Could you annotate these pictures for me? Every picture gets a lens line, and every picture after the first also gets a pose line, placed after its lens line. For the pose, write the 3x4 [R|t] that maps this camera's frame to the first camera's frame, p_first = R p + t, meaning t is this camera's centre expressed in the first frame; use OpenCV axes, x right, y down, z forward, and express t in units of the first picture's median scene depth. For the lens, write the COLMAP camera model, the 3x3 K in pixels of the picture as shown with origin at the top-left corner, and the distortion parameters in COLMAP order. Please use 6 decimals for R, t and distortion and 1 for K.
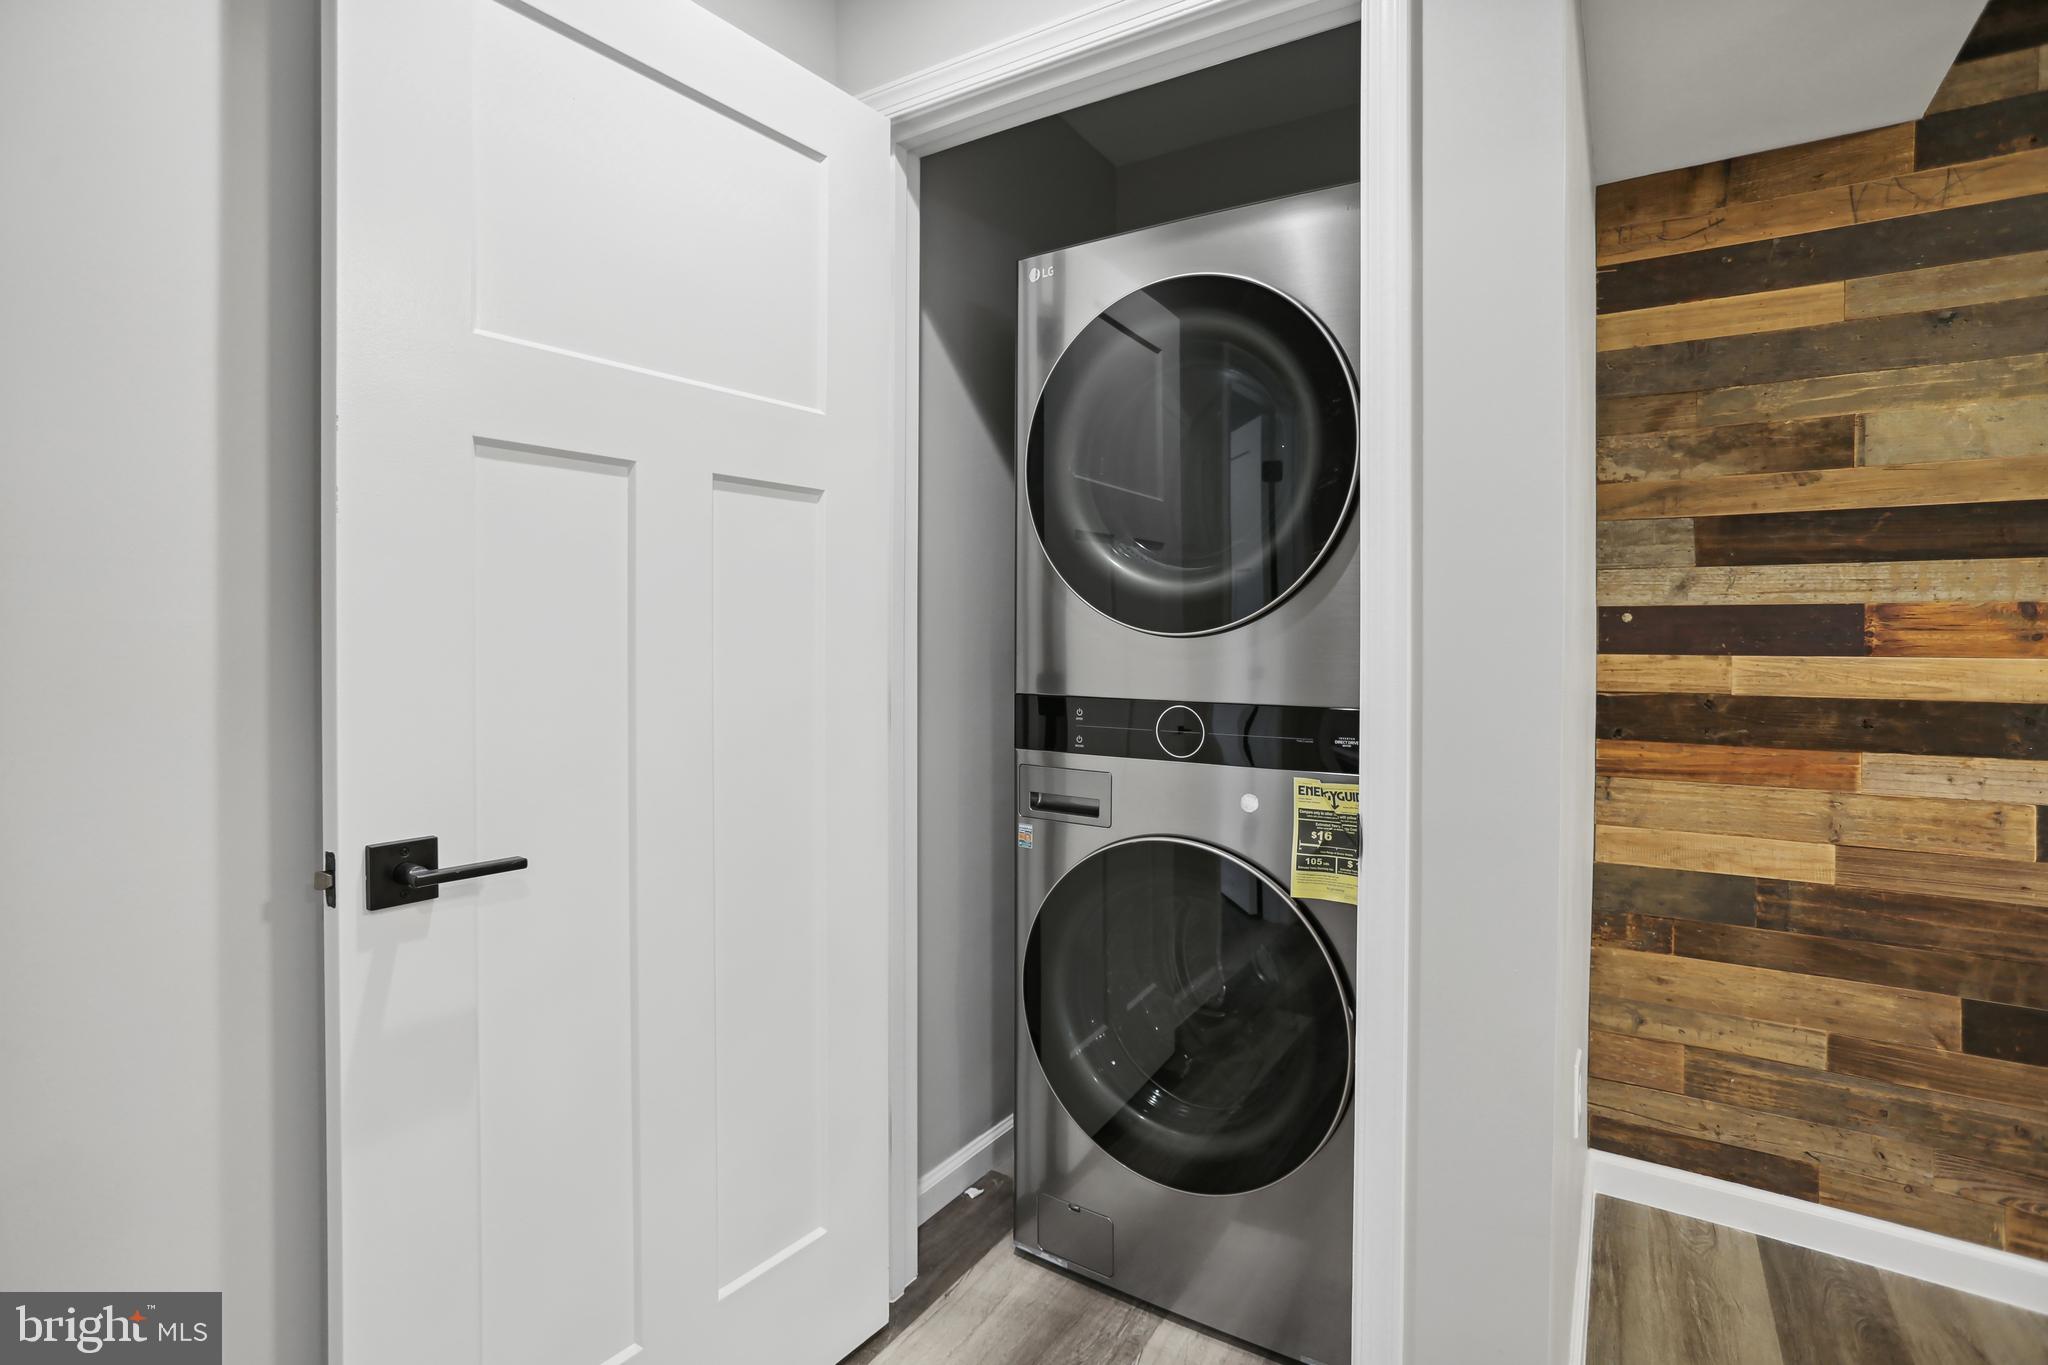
lens RADIAL K [[1002.6, 0, 1022.4], [0, 1002.6, 643.3], [0, 0, 1]] dist [-0.046680, 0.026539]
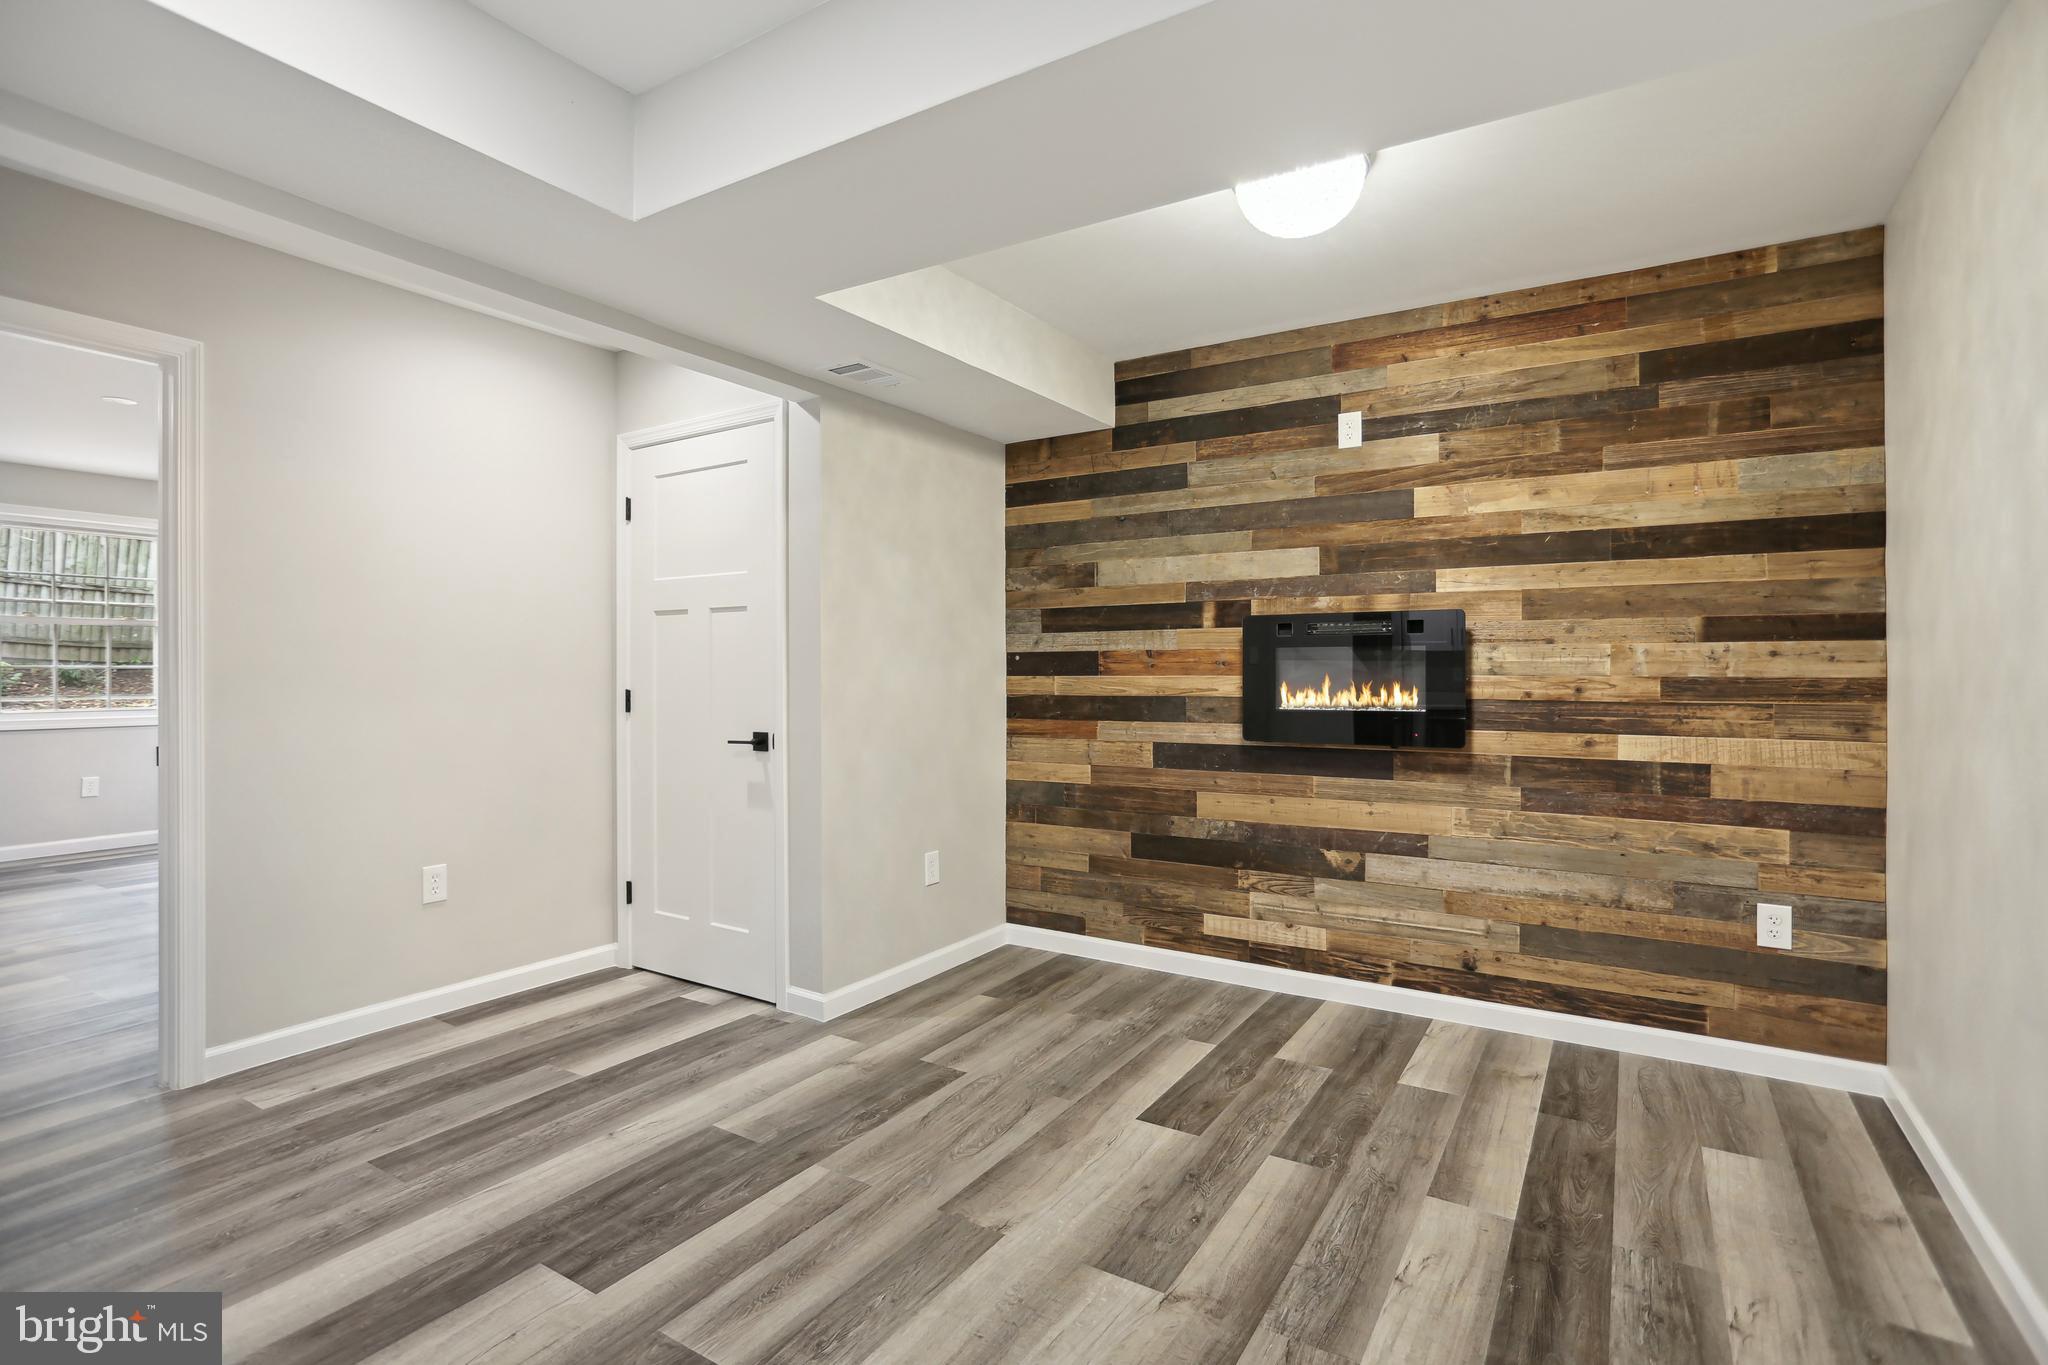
lens RADIAL K [[1002.6, 0, 1022.4], [0, 1002.6, 643.3], [0, 0, 1]] dist [-0.046680, 0.026539]
pose [[0.999895, -0.012107, -0.007985, 0.672898], [0.011881, 0.999544, -0.027775, 0.001578], [0.008318, 0.027677, 0.999582, -1.113833]]
